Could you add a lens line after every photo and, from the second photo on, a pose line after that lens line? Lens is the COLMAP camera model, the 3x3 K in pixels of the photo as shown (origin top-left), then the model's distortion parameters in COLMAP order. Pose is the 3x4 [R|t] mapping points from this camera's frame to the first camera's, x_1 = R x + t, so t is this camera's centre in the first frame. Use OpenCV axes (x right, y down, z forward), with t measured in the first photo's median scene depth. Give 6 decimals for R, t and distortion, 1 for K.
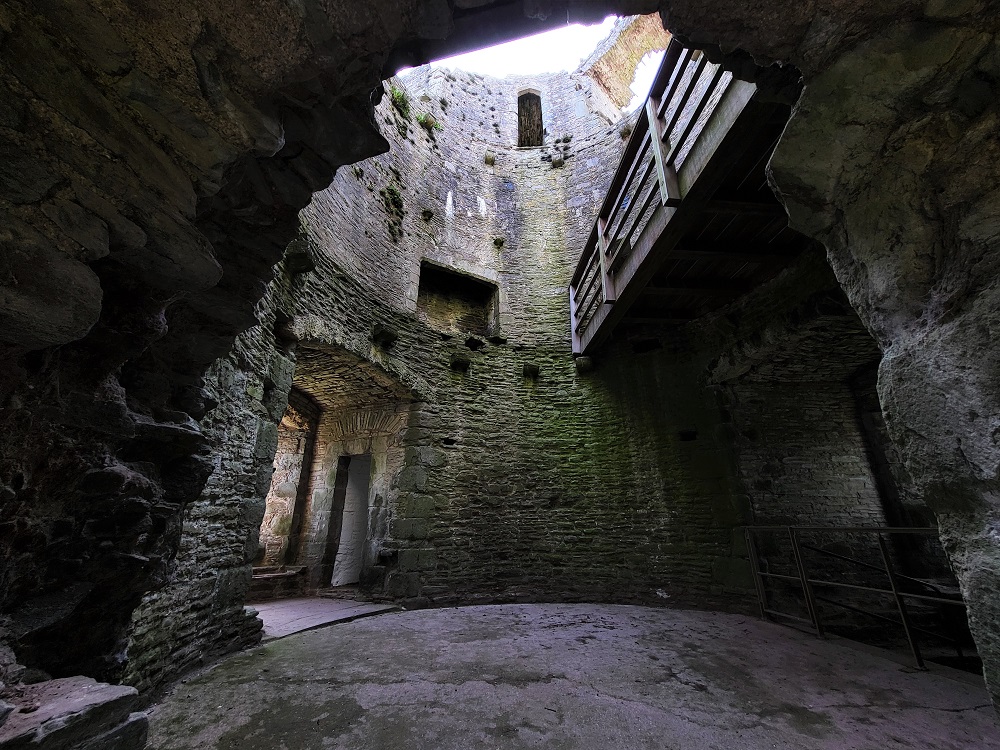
lens RADIAL K [[400.3, 0, 500.0], [0, 400.3, 375.0], [0, 0, 1]] dist [0.000151, -0.000007]
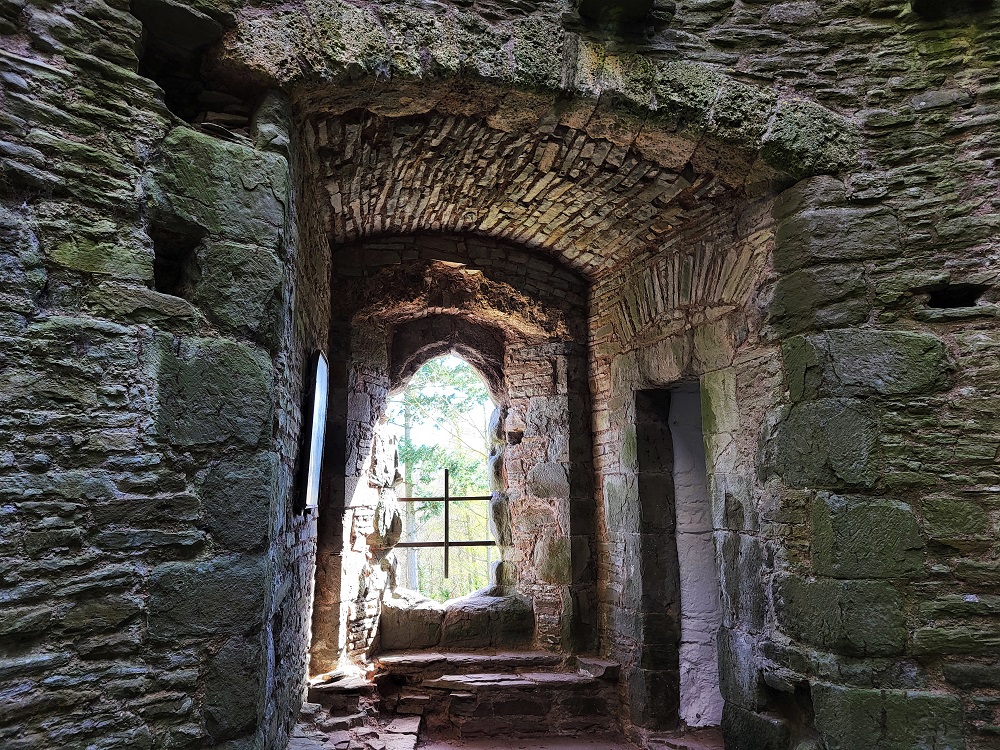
lens RADIAL K [[753.7, 0, 499.8], [0, 753.7, 362.6], [0, 0, 1]] dist [0.038401, -0.009724]
pose [[0.668772, -0.129925, -0.732027, 0.033929], [0.263626, 0.962075, 0.070091, 0.099828], [0.695158, -0.239856, 0.677661, 0.464895]]
